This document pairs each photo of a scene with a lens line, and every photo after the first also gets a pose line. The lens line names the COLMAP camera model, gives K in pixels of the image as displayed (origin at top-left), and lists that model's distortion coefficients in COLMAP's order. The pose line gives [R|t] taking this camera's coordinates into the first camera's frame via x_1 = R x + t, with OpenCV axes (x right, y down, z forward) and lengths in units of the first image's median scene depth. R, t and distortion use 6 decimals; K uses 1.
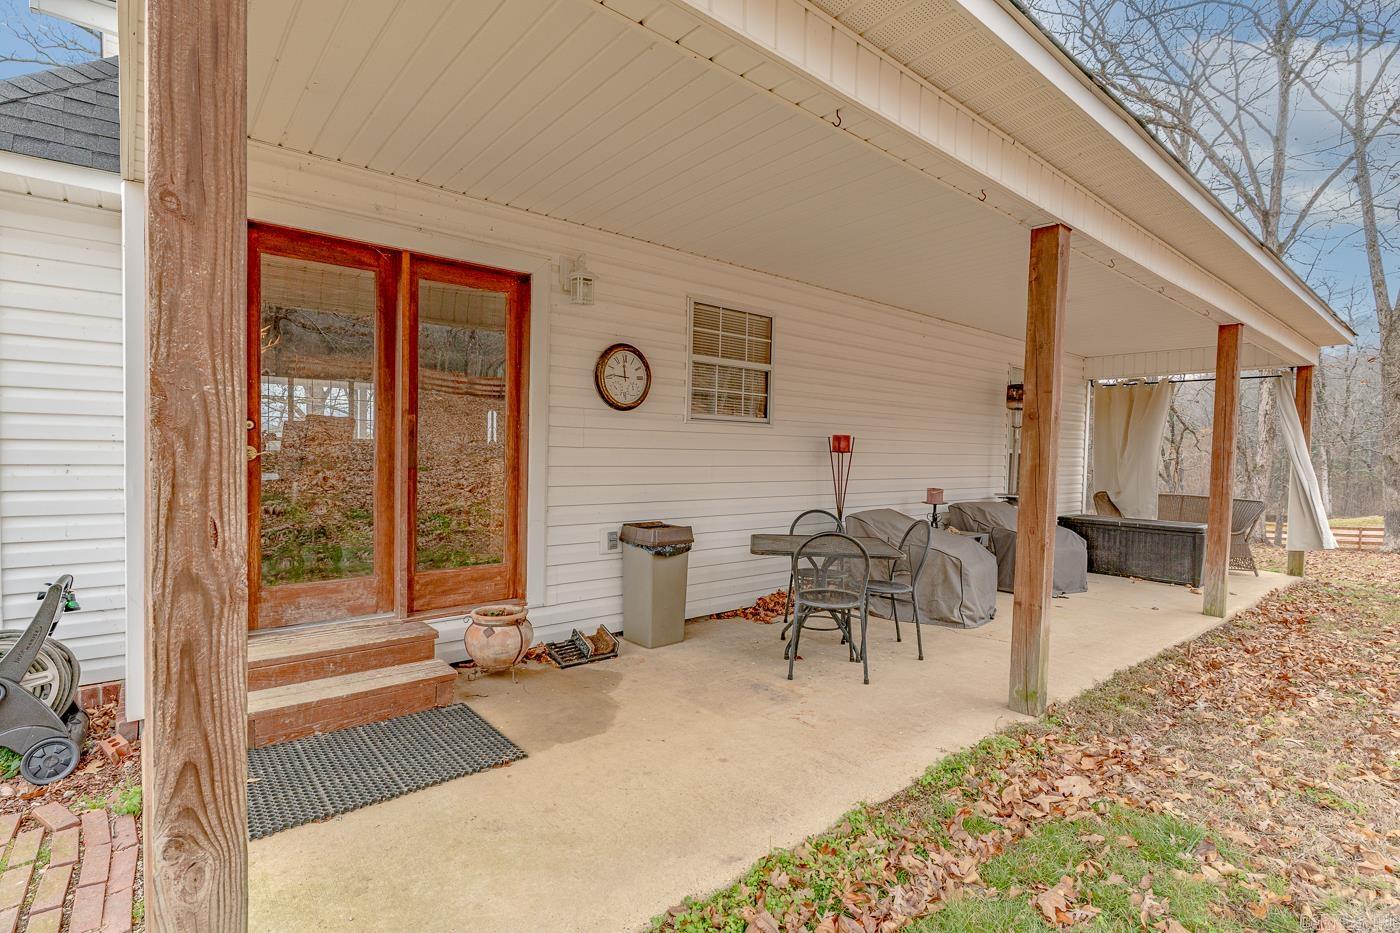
lens RADIAL K [[678.8, 0, 696.0], [0, 678.8, 455.6], [0, 0, 1]] dist [-0.003365, 0.000144]
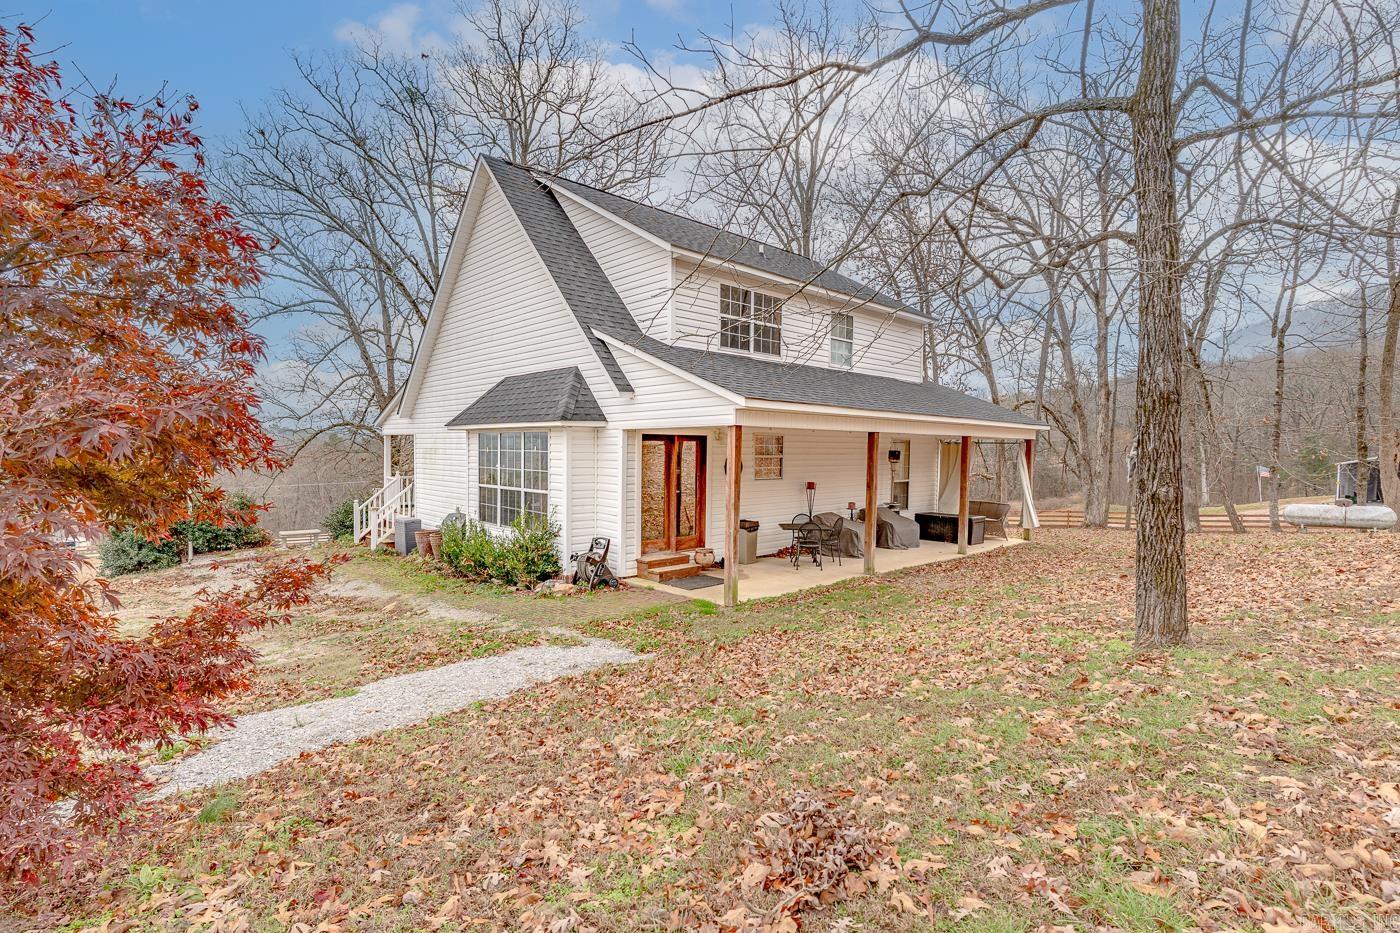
lens RADIAL K [[678.8, 0, 696.0], [0, 678.8, 455.6], [0, 0, 1]] dist [-0.003365, 0.000144]
pose [[0.997829, -0.018226, 0.063292, -0.376362], [0.018817, 0.999785, -0.008750, -0.123747], [-0.063119, 0.009922, 0.997957, -1.527100]]
